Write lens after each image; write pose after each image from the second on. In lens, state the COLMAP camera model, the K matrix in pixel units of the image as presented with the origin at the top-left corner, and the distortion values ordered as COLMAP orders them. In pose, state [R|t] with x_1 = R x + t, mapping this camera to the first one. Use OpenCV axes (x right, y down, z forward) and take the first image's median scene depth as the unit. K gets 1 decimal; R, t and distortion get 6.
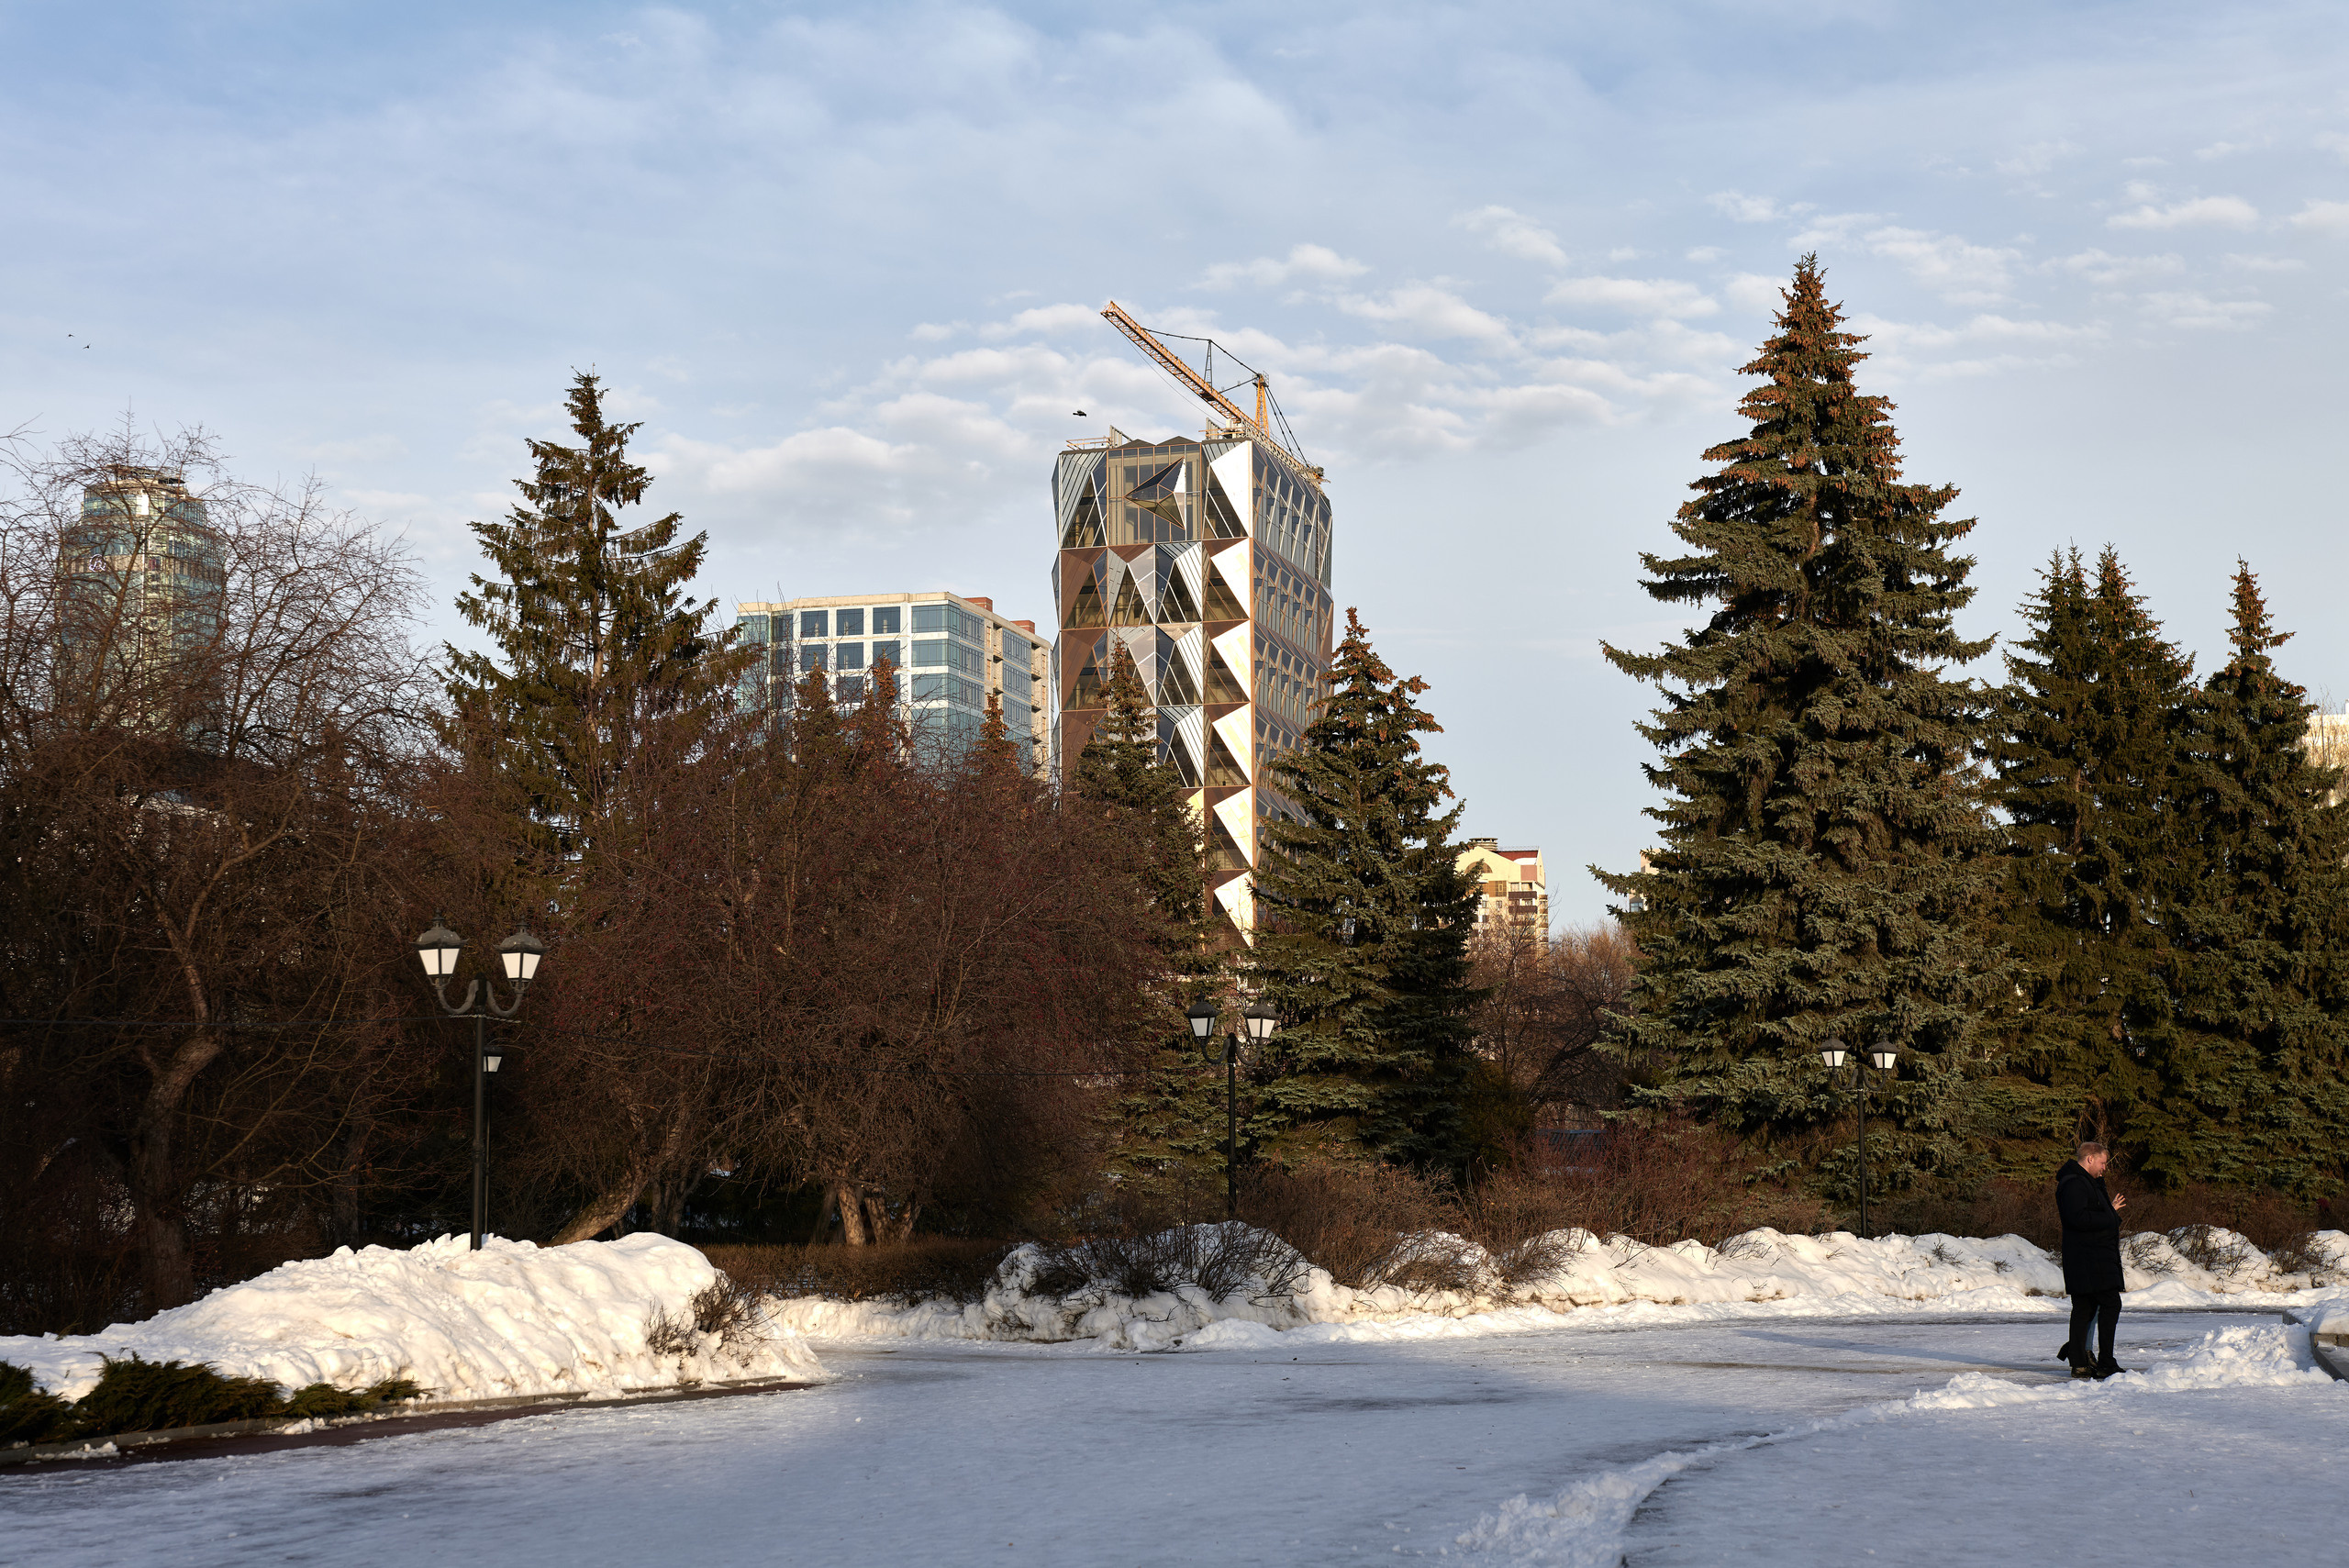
lens RADIAL K [[3215.7, 0, 1185.6], [0, 3215.7, 782.5], [0, 0, 1]] dist [-0.024187, 0.618340]
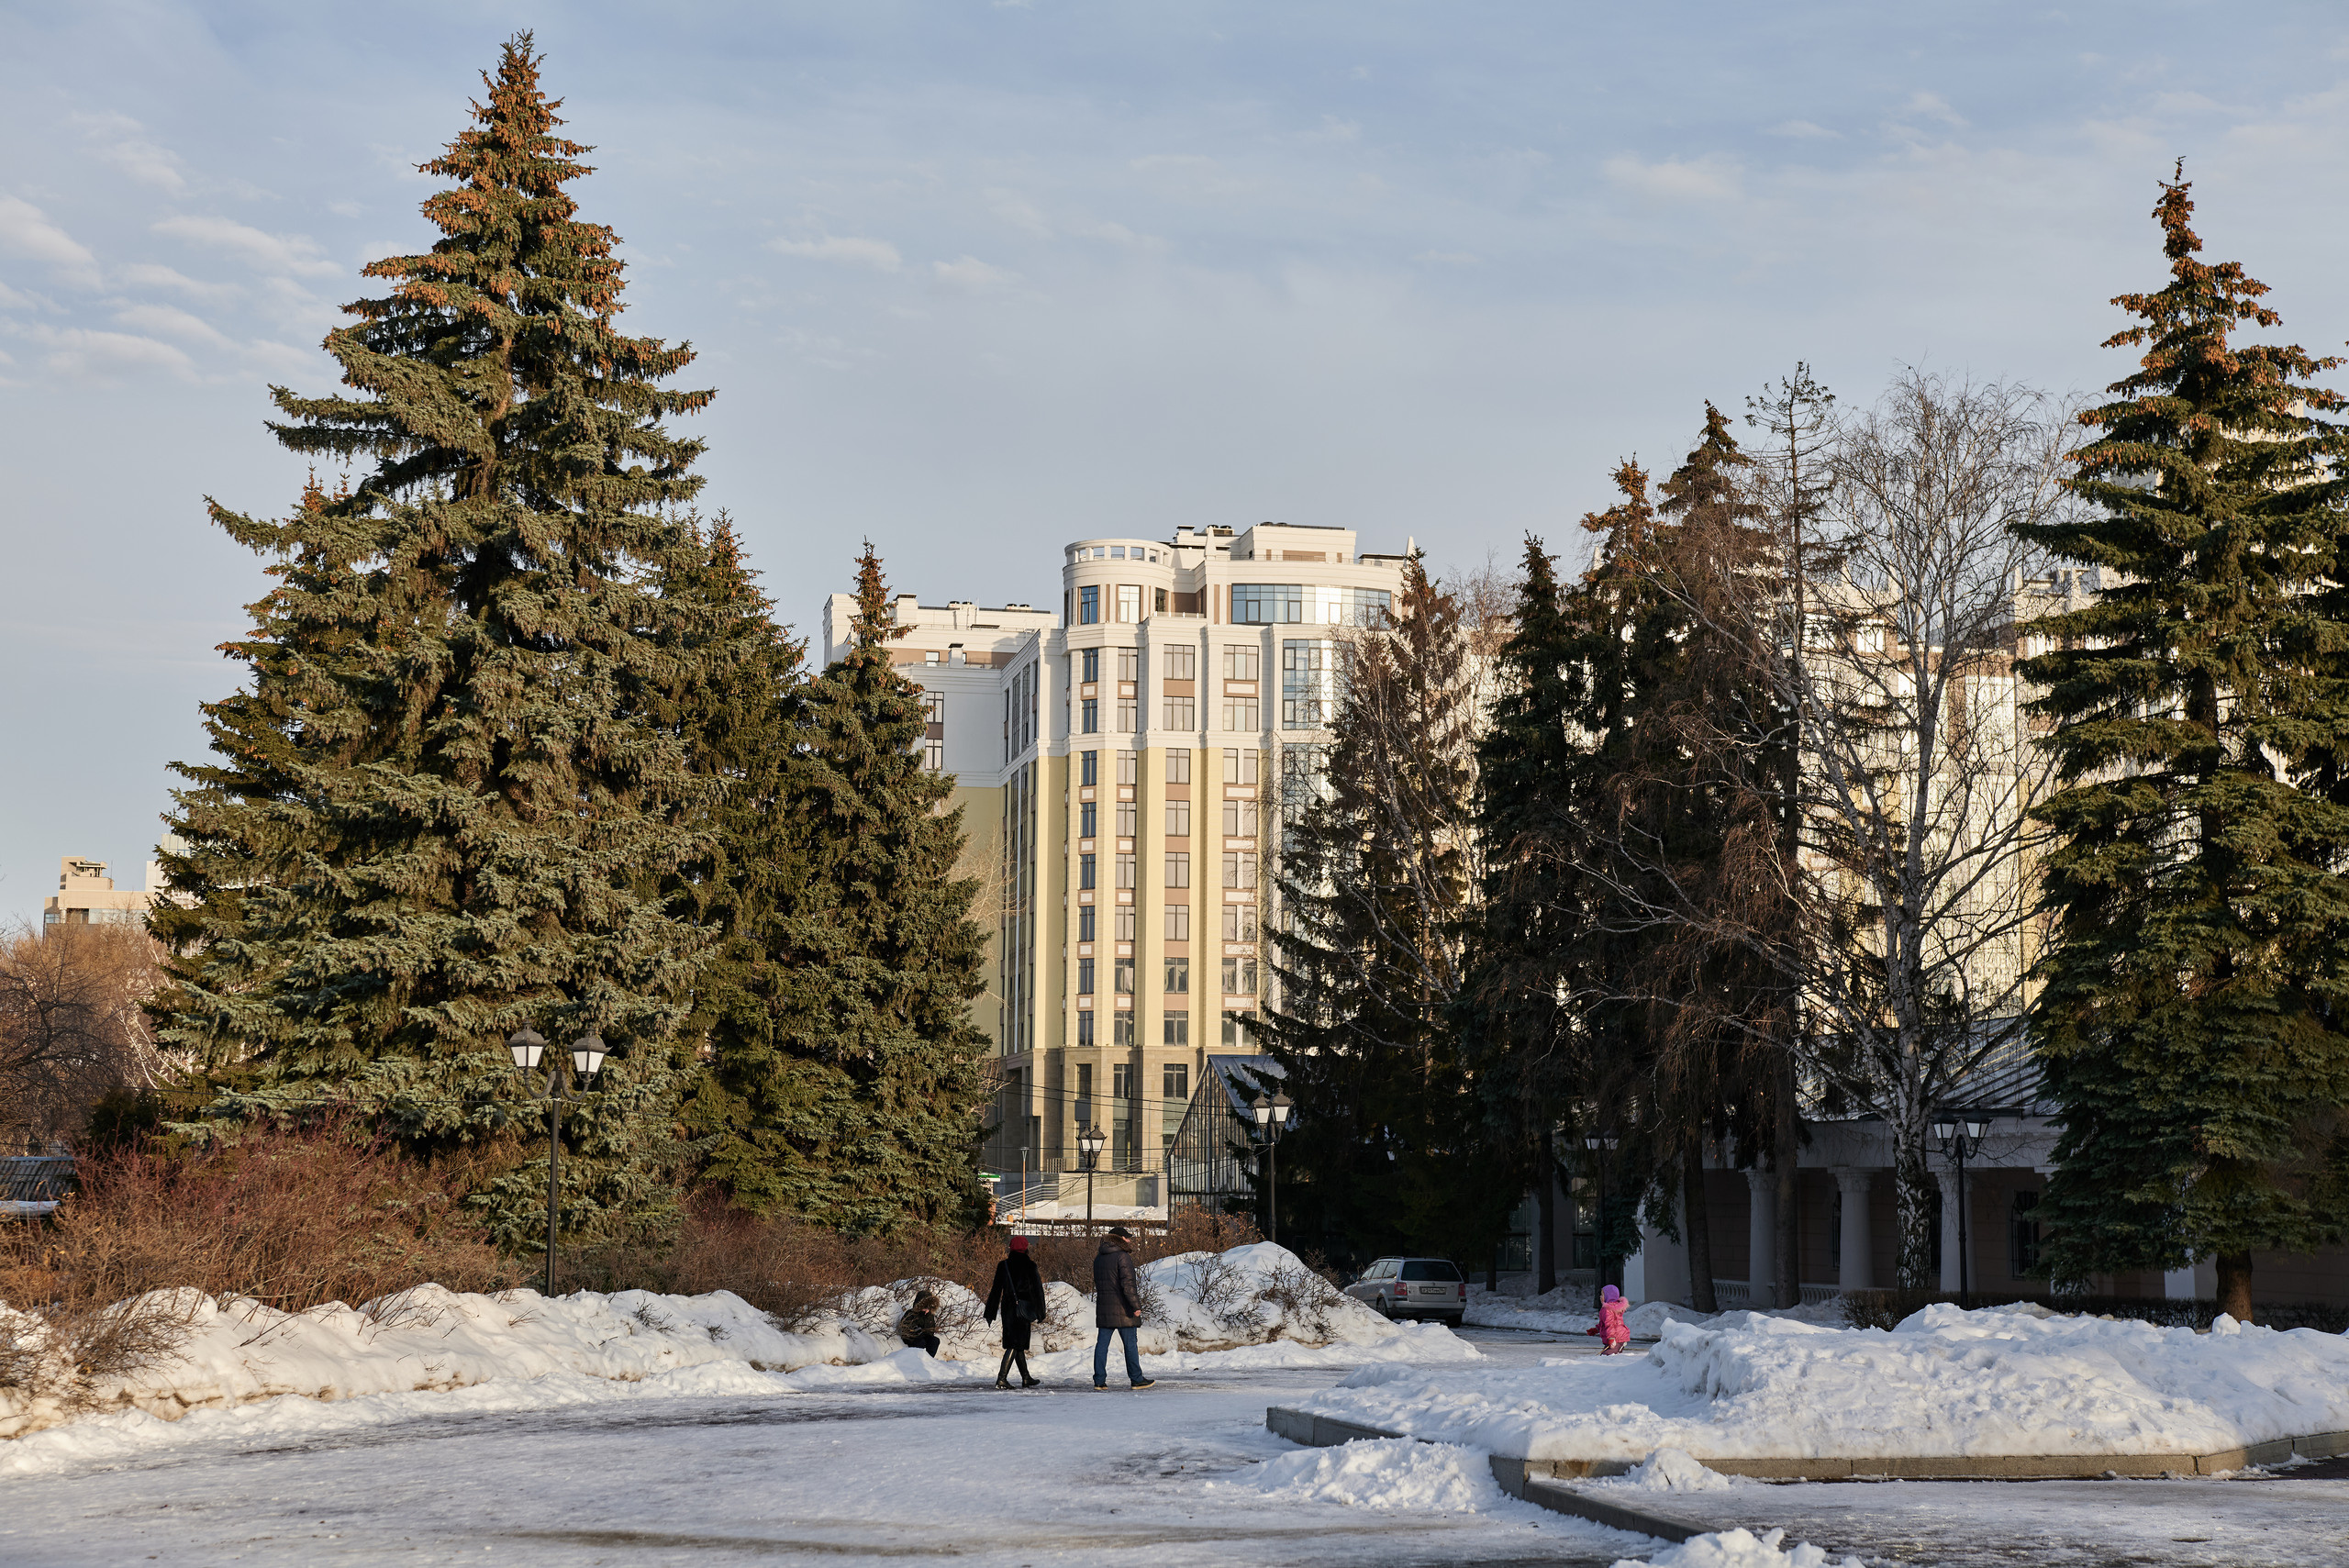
lens RADIAL K [[3215.7, 0, 1185.6], [0, 3215.7, 782.5], [0, 0, 1]] dist [-0.024187, 0.618340]
pose [[0.884128, 0.076305, 0.460972, -0.011184], [-0.070816, 0.997061, -0.029221, 0.029494], [-0.461847, -0.006809, 0.886933, 0.235394]]
